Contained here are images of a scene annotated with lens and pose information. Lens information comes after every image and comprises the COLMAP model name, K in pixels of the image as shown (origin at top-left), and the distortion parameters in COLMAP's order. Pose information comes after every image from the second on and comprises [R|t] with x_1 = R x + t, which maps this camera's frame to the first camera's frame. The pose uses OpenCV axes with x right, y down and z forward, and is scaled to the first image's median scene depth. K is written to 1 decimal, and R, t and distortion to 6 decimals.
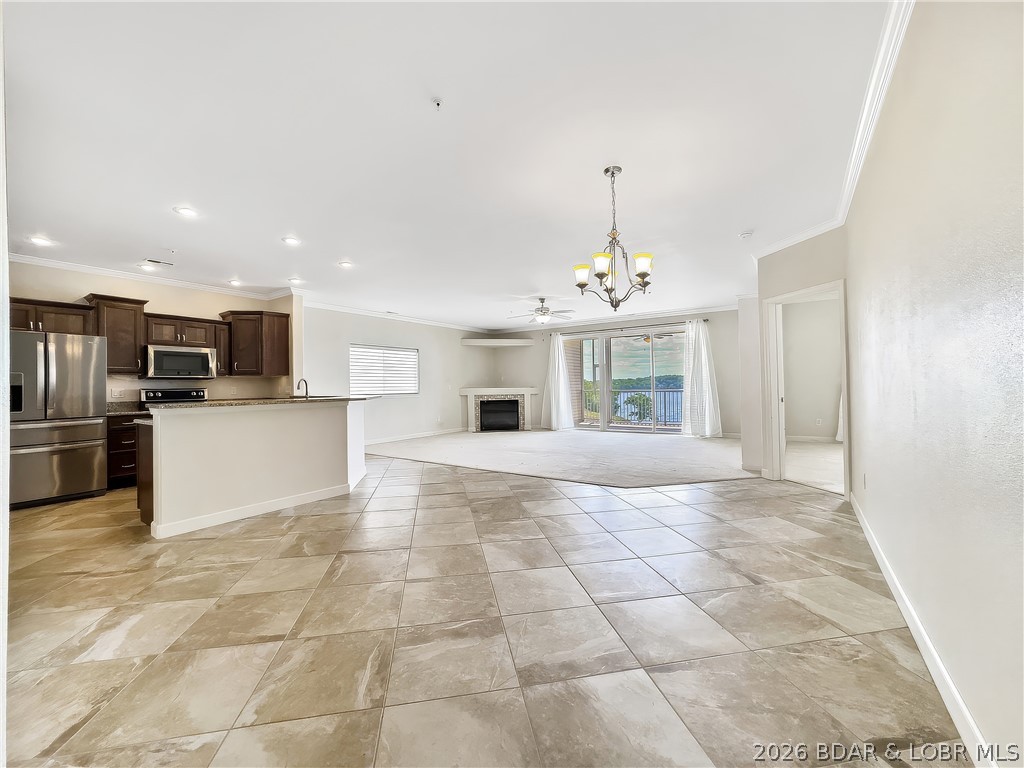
lens RADIAL K [[419.1, 0, 514.7], [0, 419.1, 379.7], [0, 0, 1]] dist [-0.037435, 0.014100]
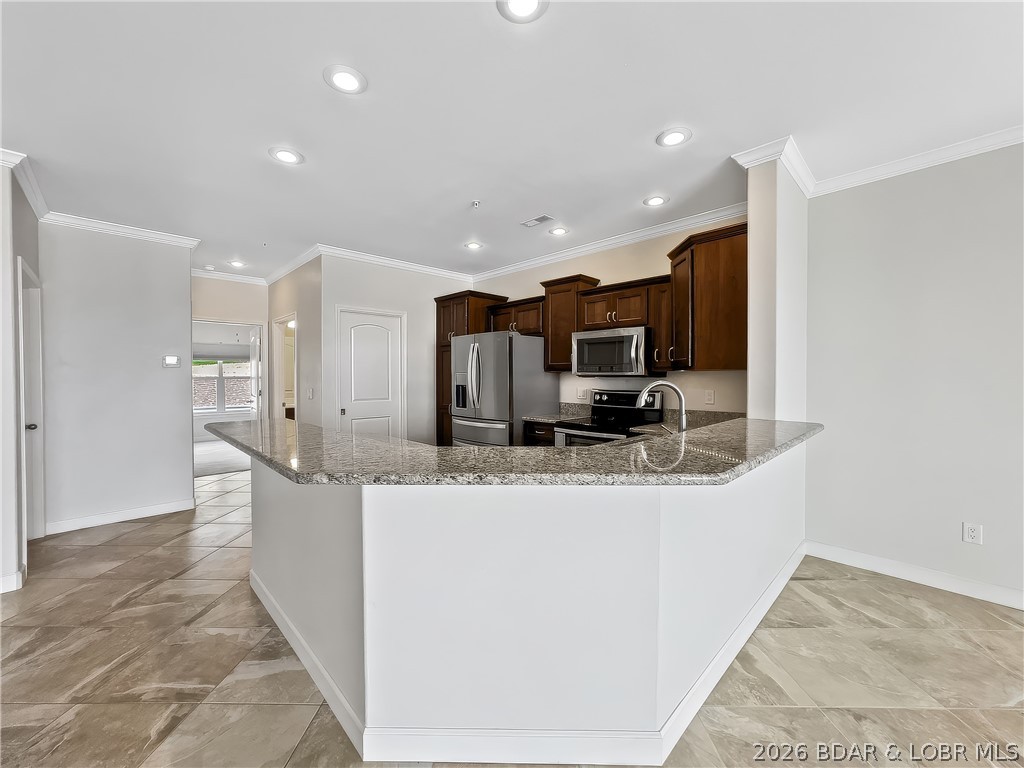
lens RADIAL K [[419.1, 0, 514.7], [0, 419.1, 379.7], [0, 0, 1]] dist [-0.037435, 0.014100]
pose [[-0.191574, 0.026818, -0.981112, -0.110016], [0.018328, 0.999550, 0.023743, -0.017908], [0.981307, -0.013433, -0.191980, 1.048639]]
